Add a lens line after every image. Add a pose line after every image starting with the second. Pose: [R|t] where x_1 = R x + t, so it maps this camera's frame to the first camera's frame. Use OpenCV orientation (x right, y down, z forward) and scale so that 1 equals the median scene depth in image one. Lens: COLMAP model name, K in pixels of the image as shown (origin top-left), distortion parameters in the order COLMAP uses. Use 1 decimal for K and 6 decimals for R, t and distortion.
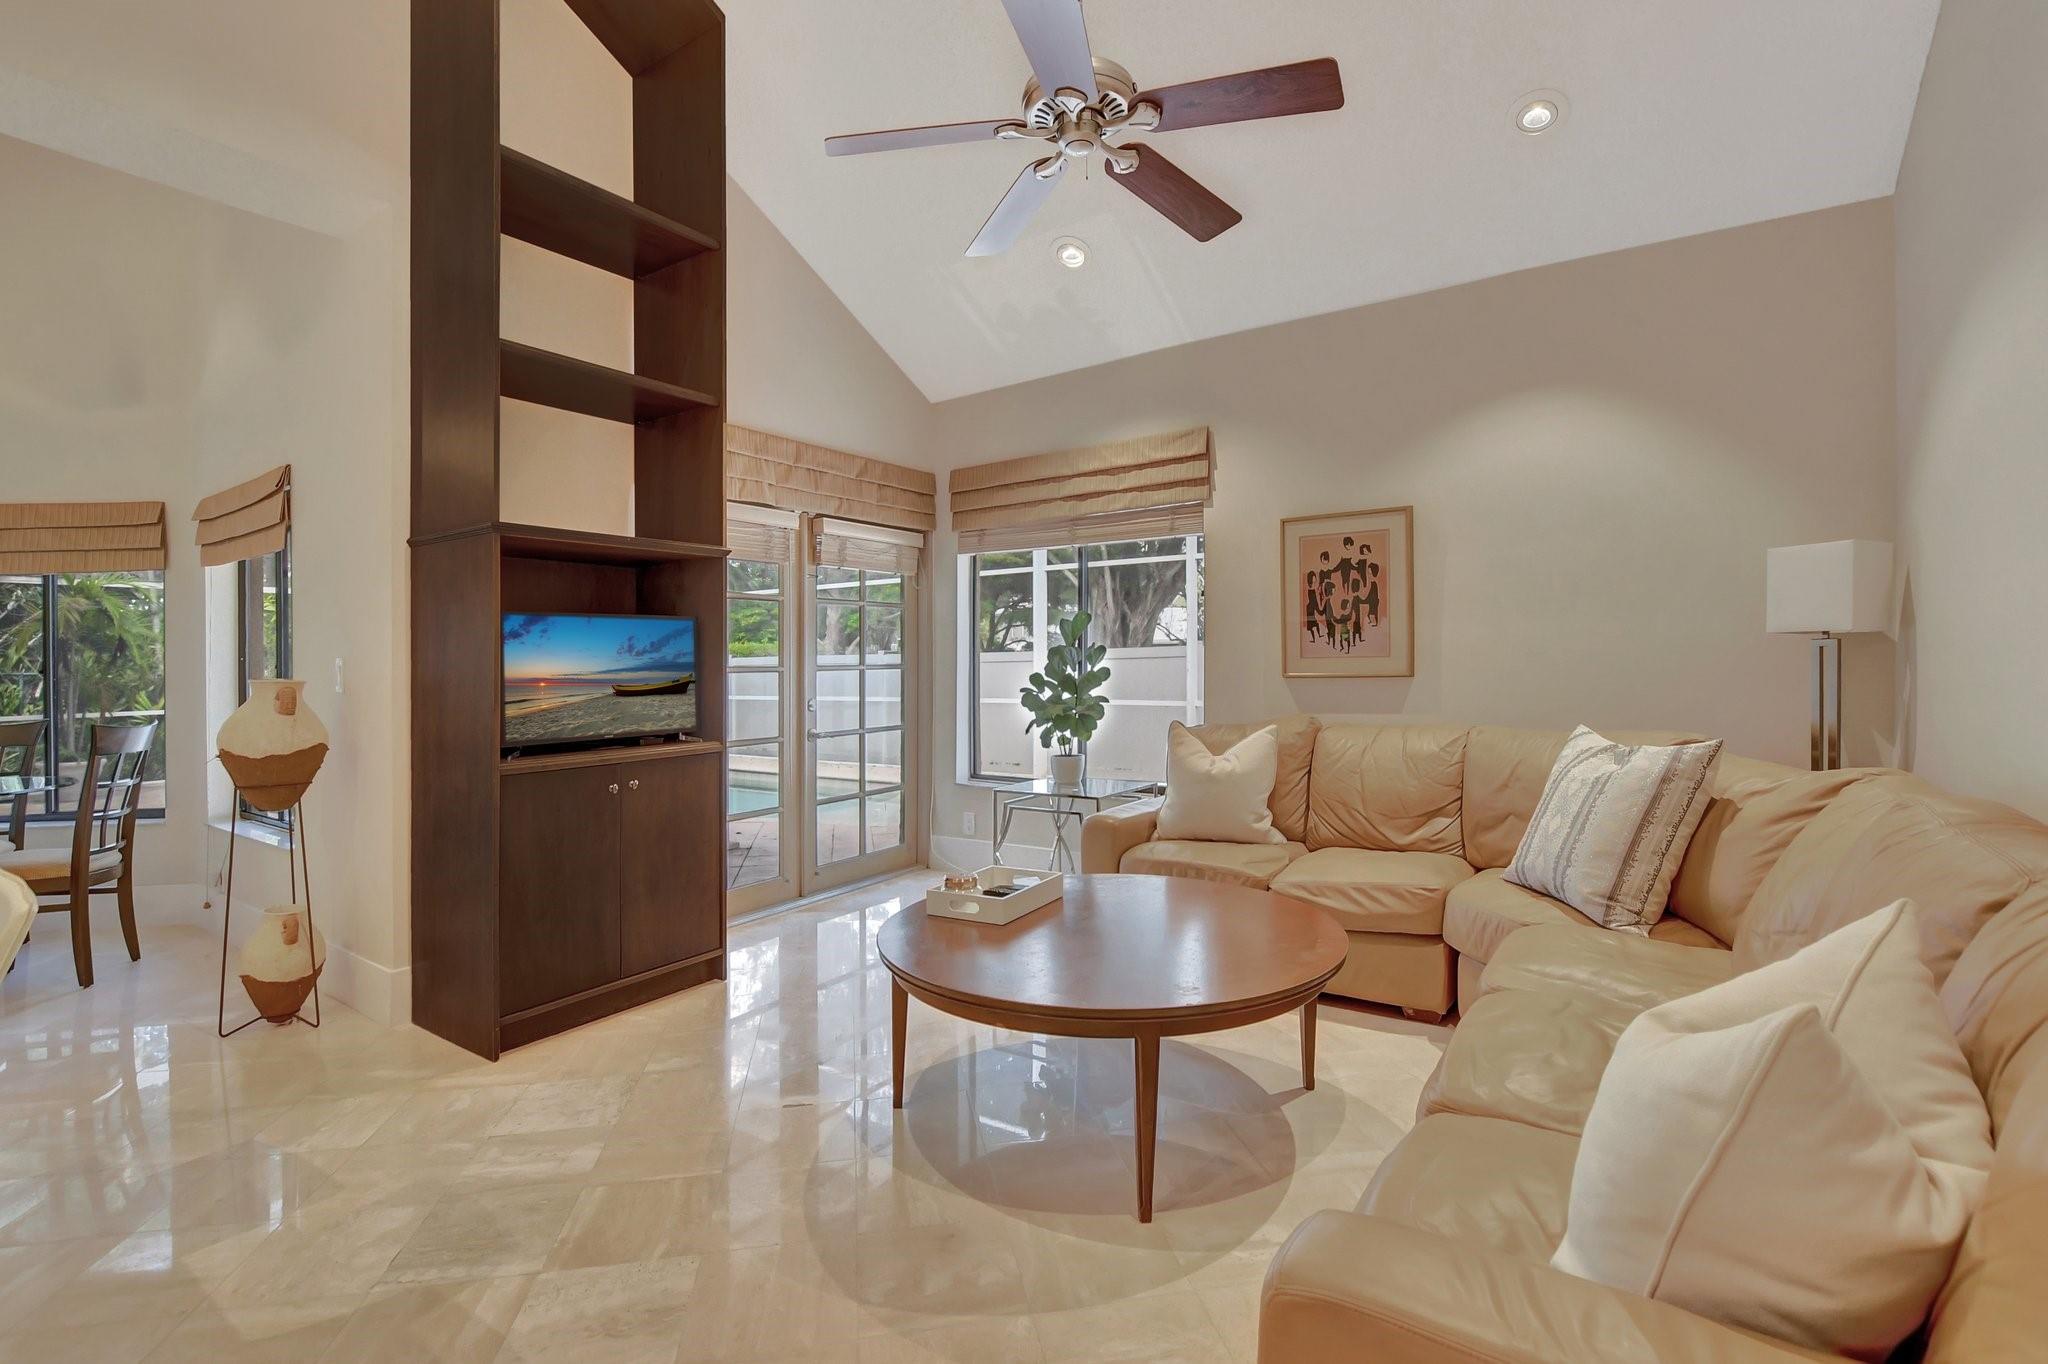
lens RADIAL K [[877.5, 0, 1026.2], [0, 877.5, 713.3], [0, 0, 1]] dist [-0.033649, -0.000036]
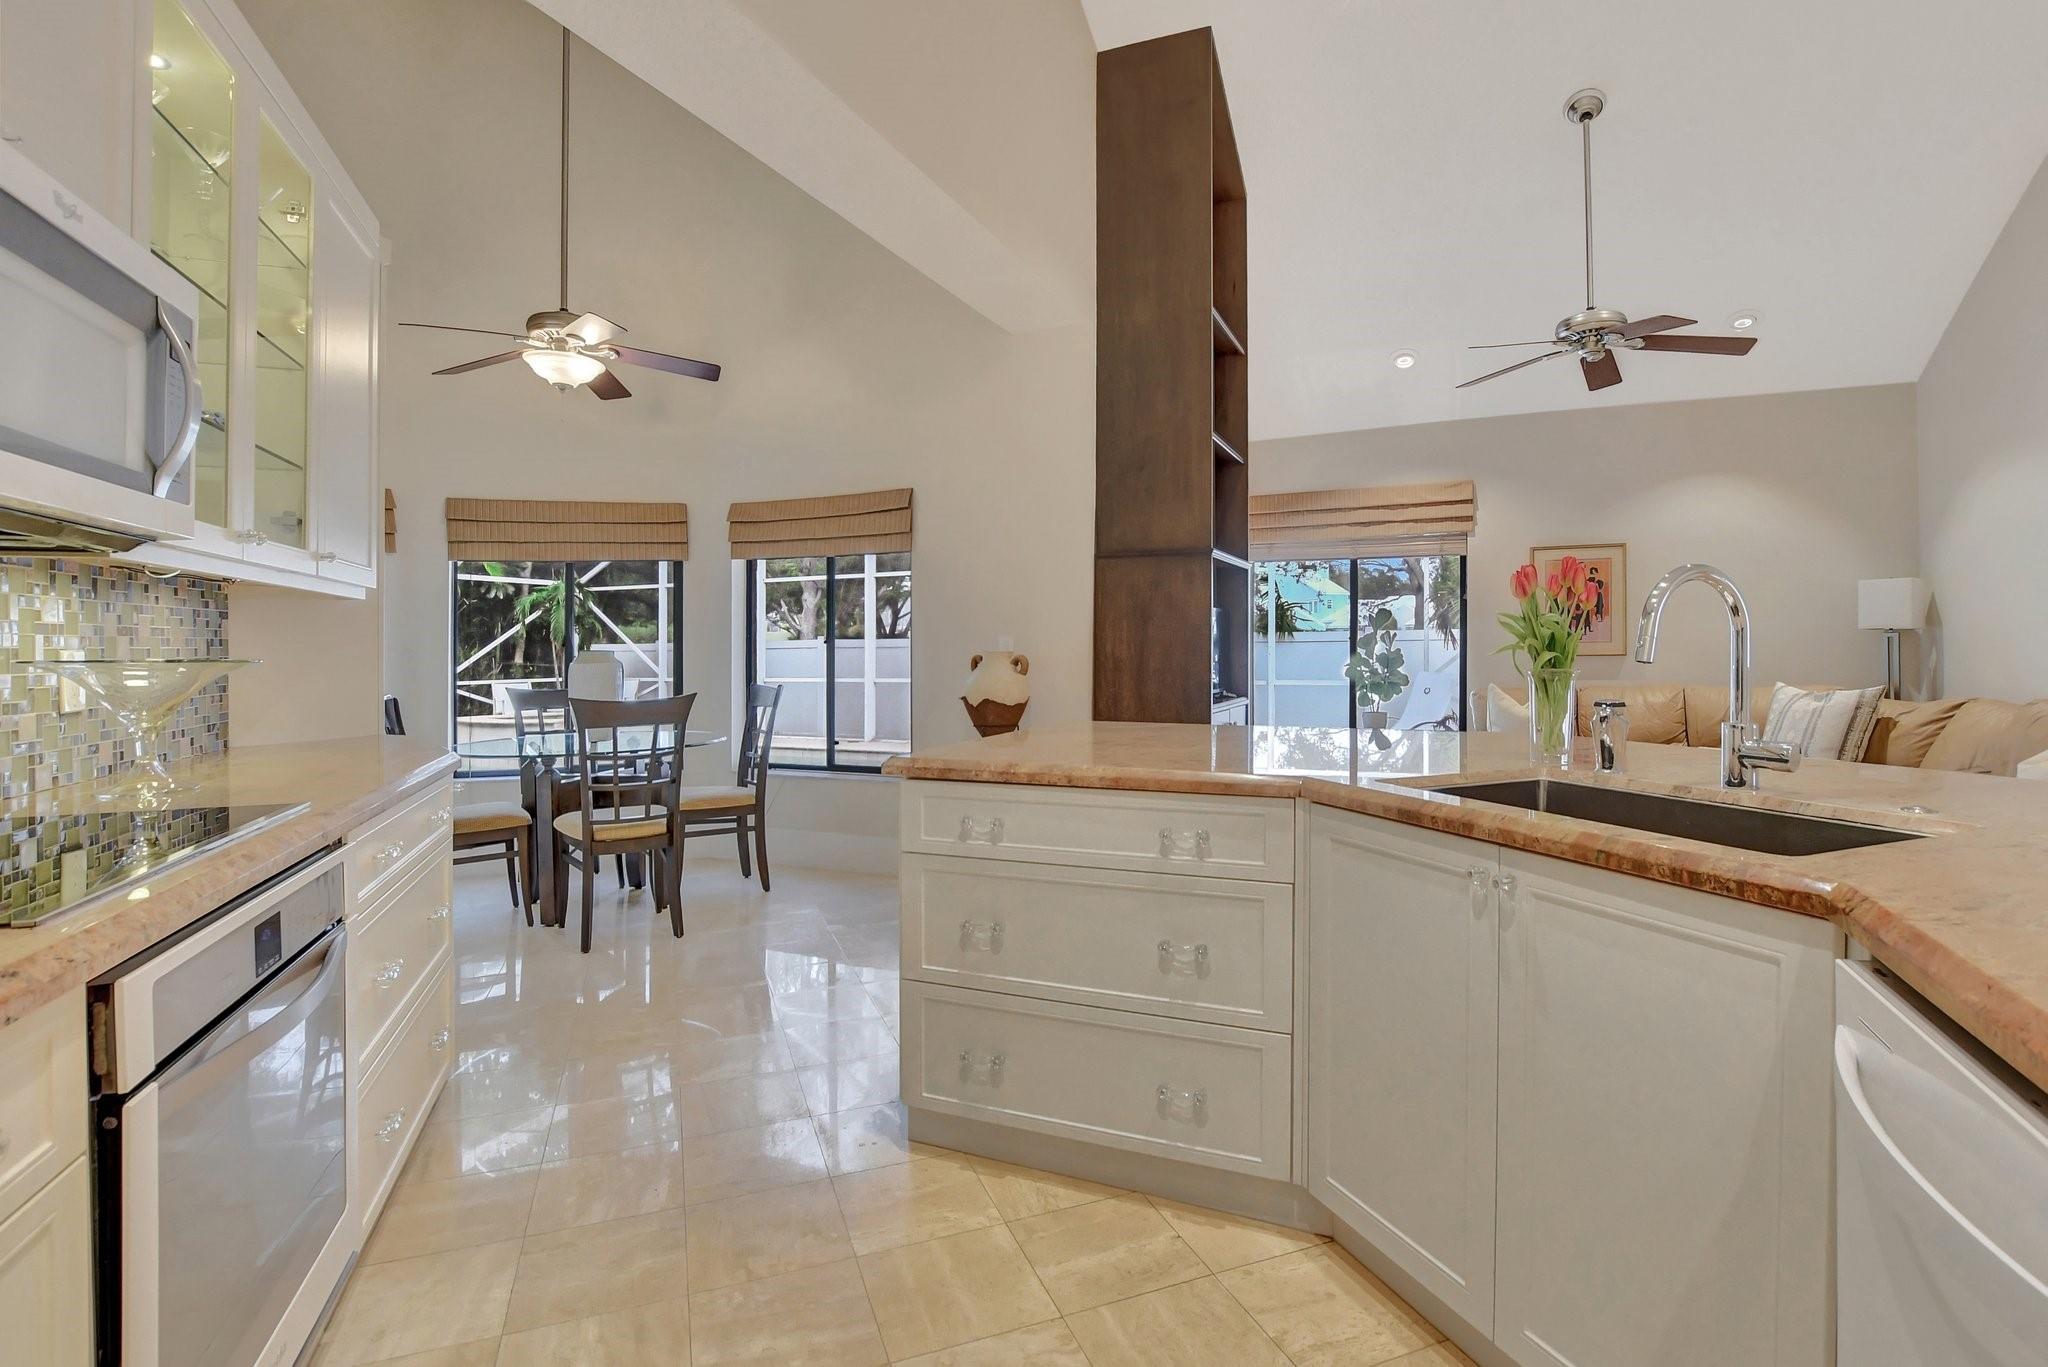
lens RADIAL K [[969.3, 0, 1036.3], [0, 969.3, 664.3], [0, 0, 1]] dist [-0.013479, 0.000156]
pose [[0.978958, -0.004665, 0.204008, -0.961000], [0.011776, 0.999364, -0.033658, 0.020215], [-0.203721, 0.035353, 0.978390, -0.463787]]
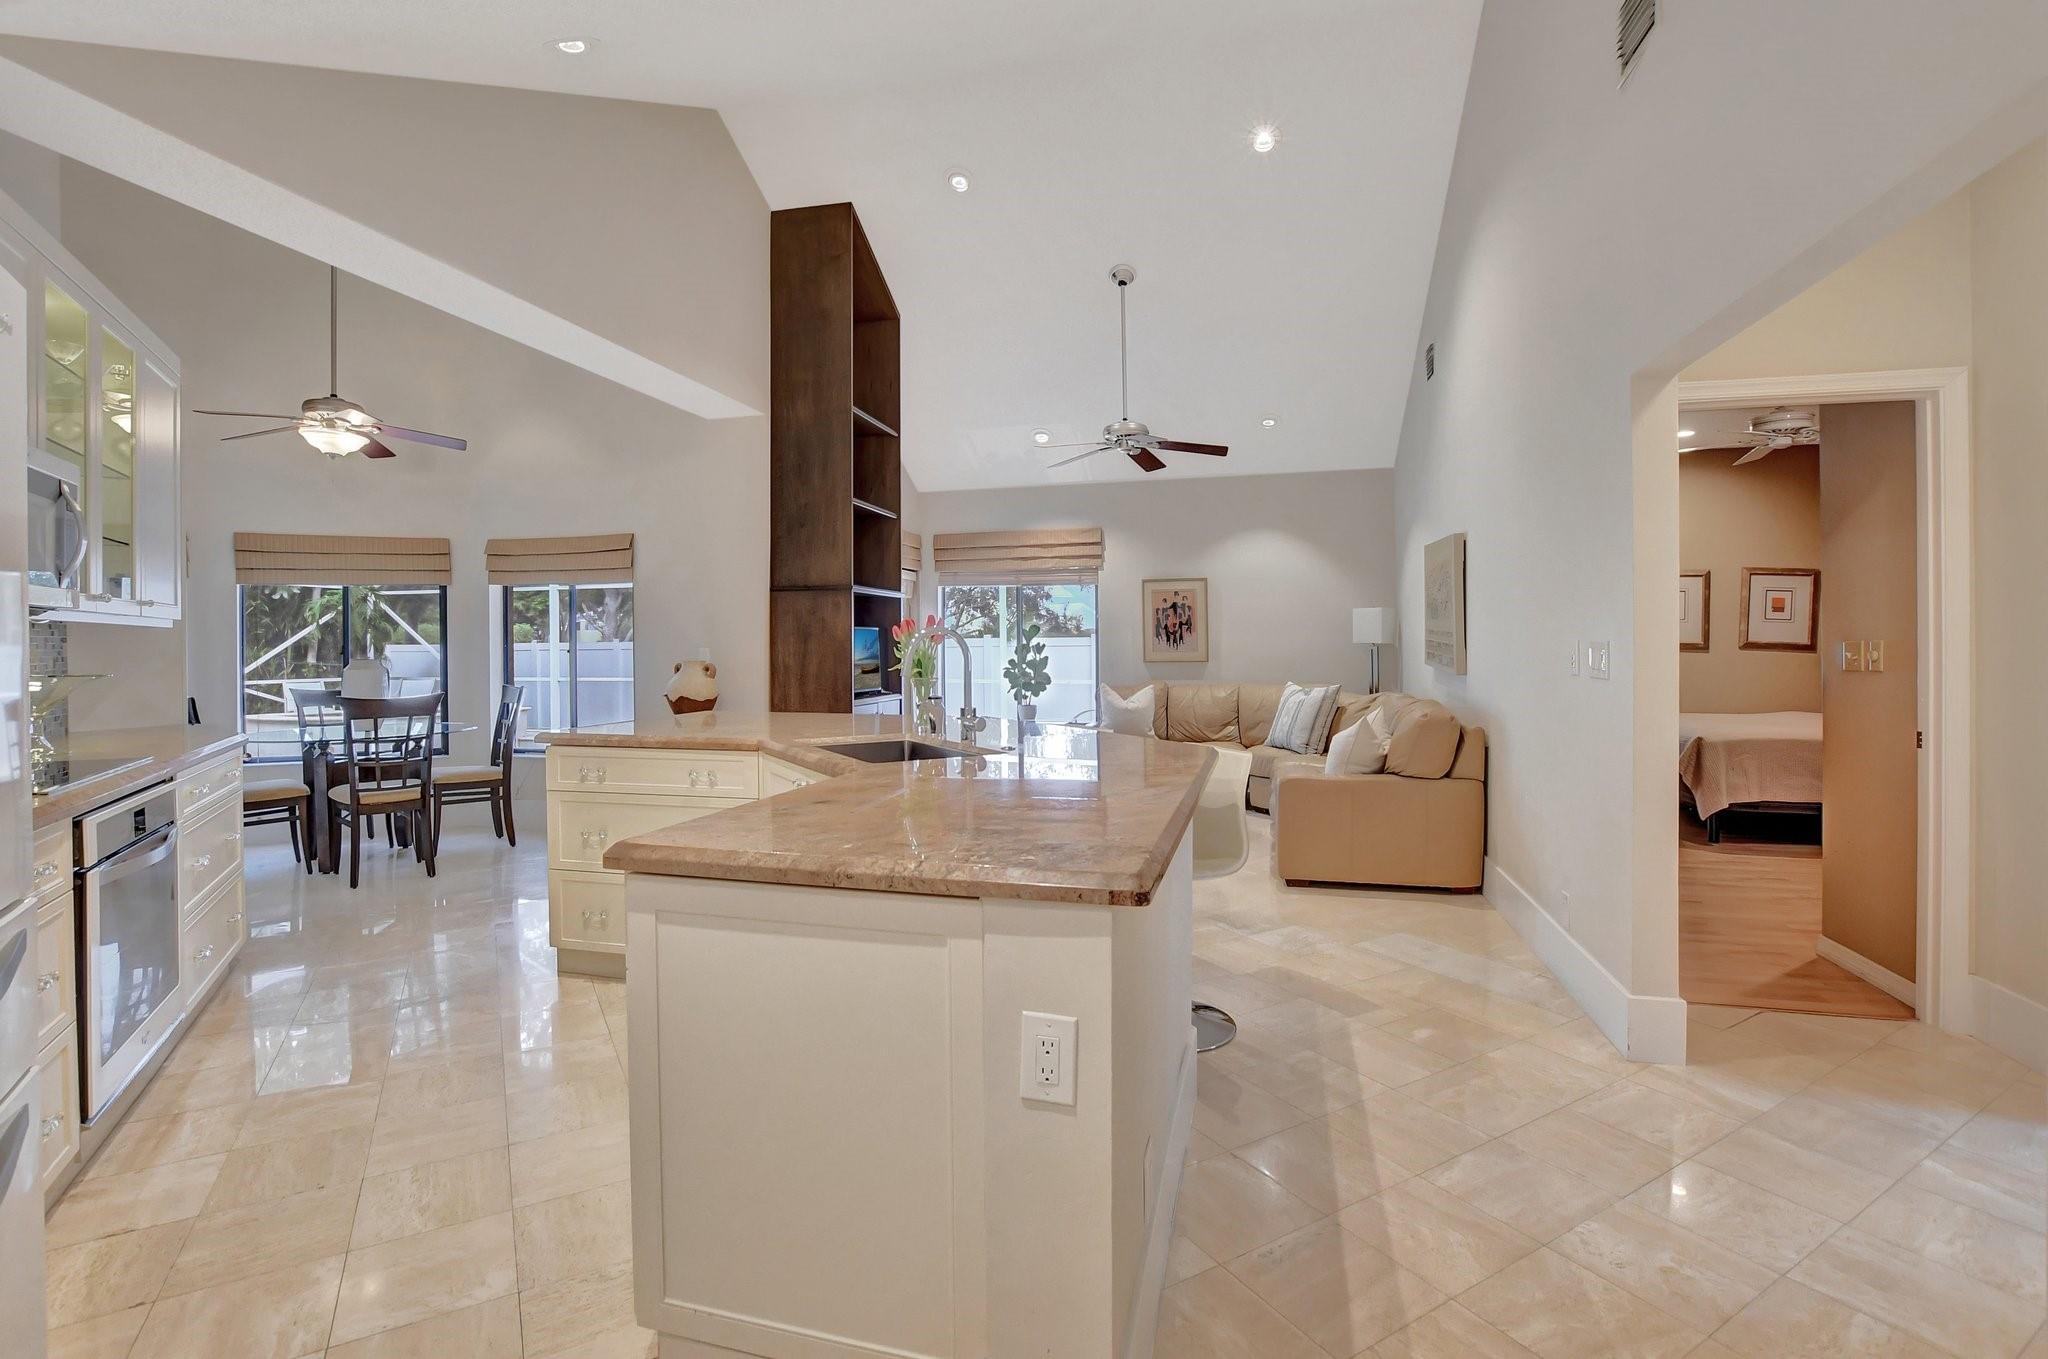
lens RADIAL K [[920.2, 0, 999.4], [0, 920.2, 673.4], [0, 0, 1]] dist [-0.012322, 0.000304]
pose [[0.937535, -0.007837, 0.347803, -0.807709], [0.015657, 0.999684, -0.019681, 0.022389], [-0.347539, 0.023898, 0.937361, -0.901051]]
